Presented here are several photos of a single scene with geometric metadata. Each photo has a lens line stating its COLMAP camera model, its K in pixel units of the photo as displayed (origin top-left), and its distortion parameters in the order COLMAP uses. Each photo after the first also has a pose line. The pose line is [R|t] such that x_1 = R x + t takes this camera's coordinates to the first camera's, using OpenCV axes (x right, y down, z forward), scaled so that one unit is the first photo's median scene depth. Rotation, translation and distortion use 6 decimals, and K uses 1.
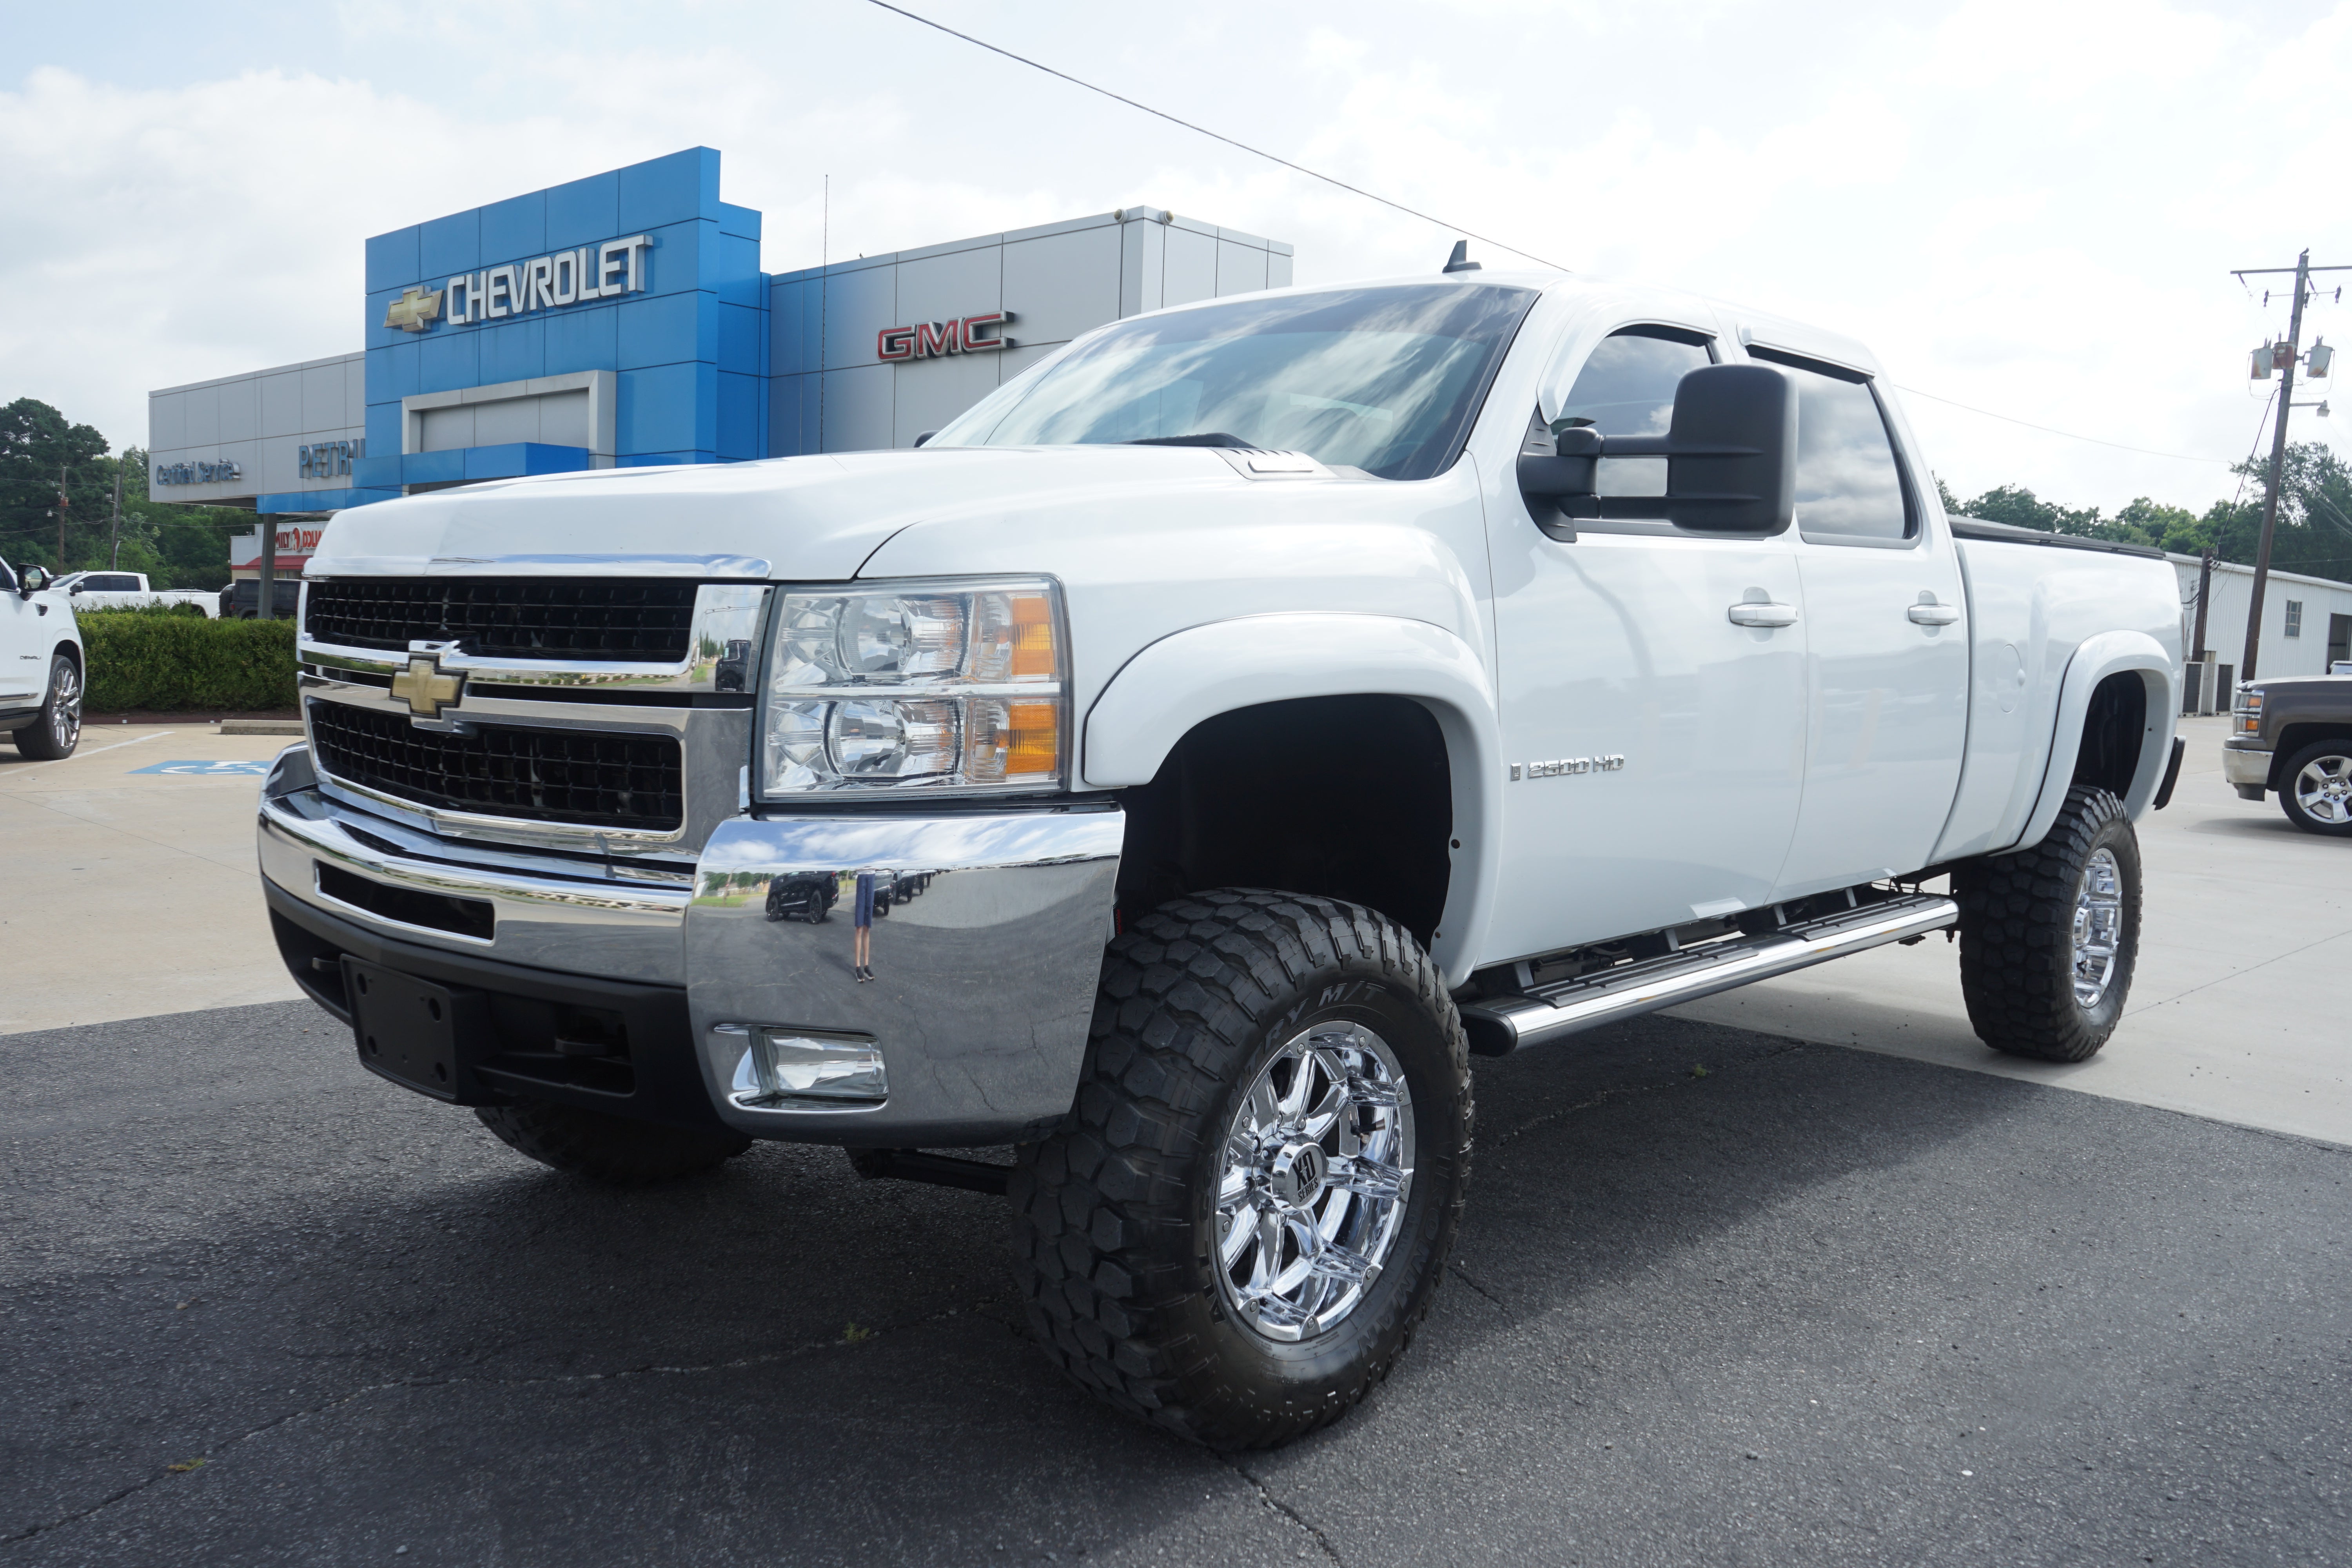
lens RADIAL K [[1887.2, 0, 1179.8], [0, 1887.2, 798.8], [0, 0, 1]] dist [-0.028604, 0.021952]
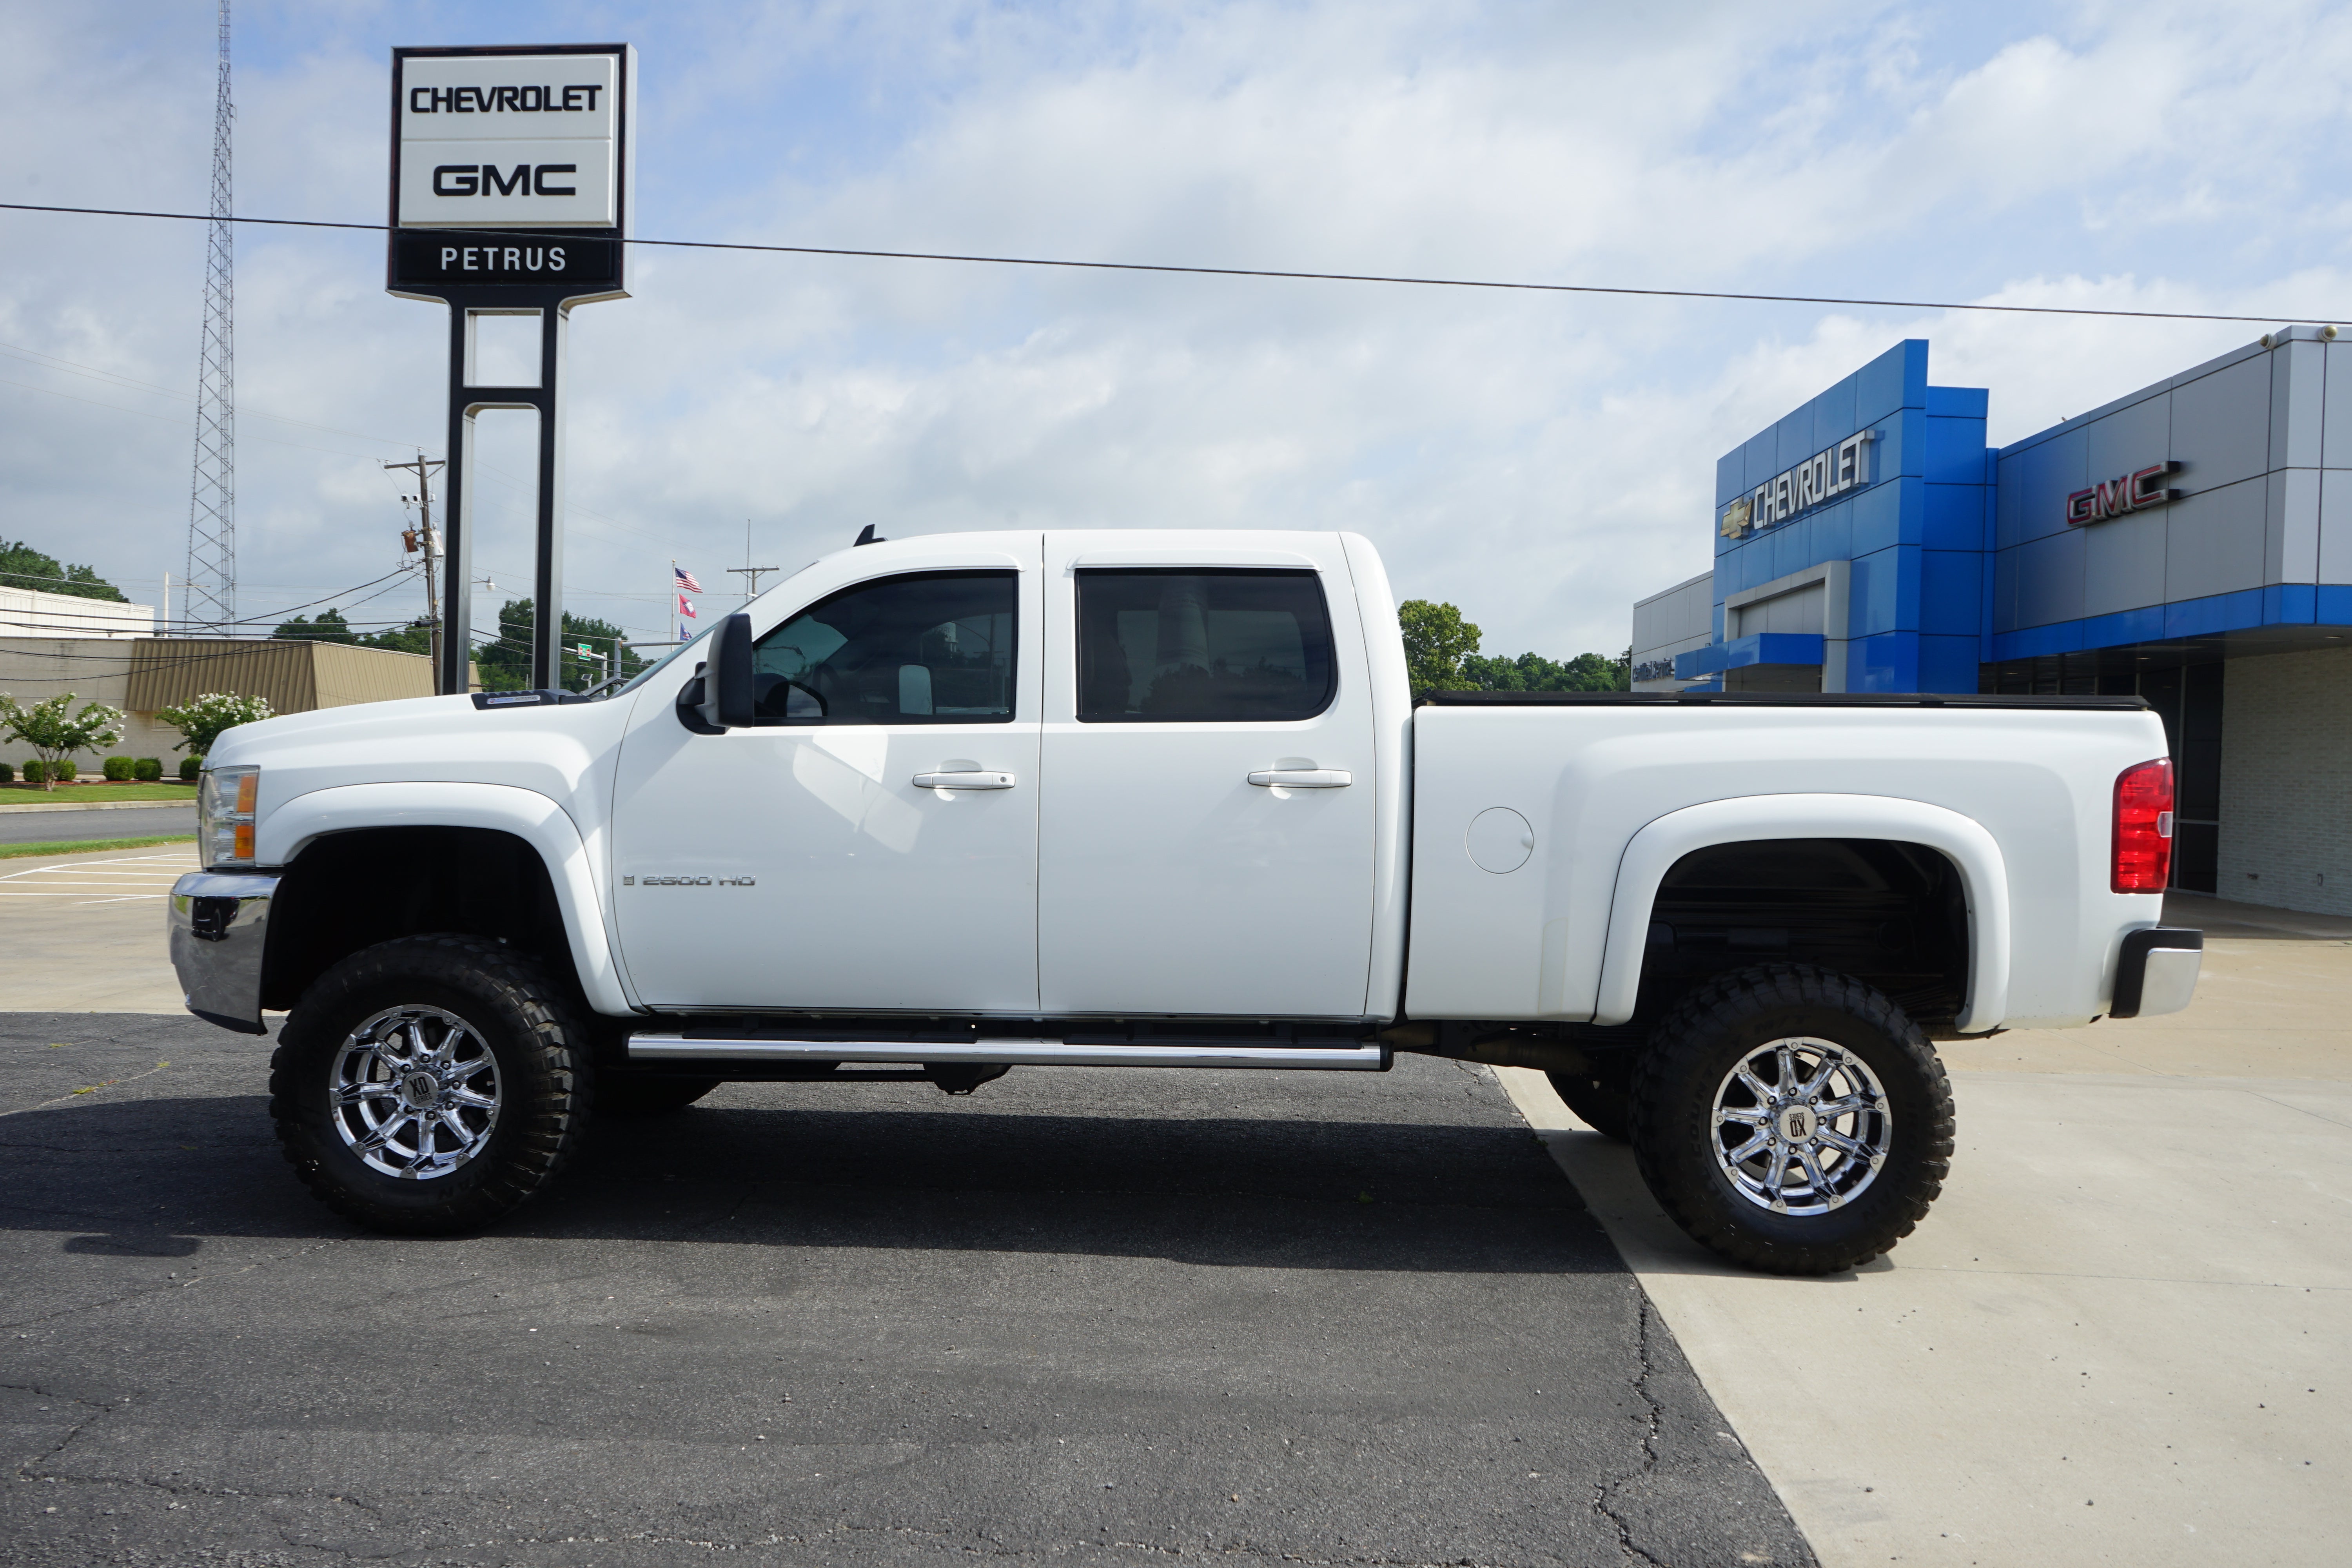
lens RADIAL K [[1887.2, 0, 1179.8], [0, 1887.2, 798.8], [0, 0, 1]] dist [-0.028604, 0.021952]
pose [[0.665483, -0.004539, -0.746399, 0.237212], [-0.066763, 0.995611, -0.065579, -0.001291], [0.743421, 0.093473, 0.662259, 0.040710]]
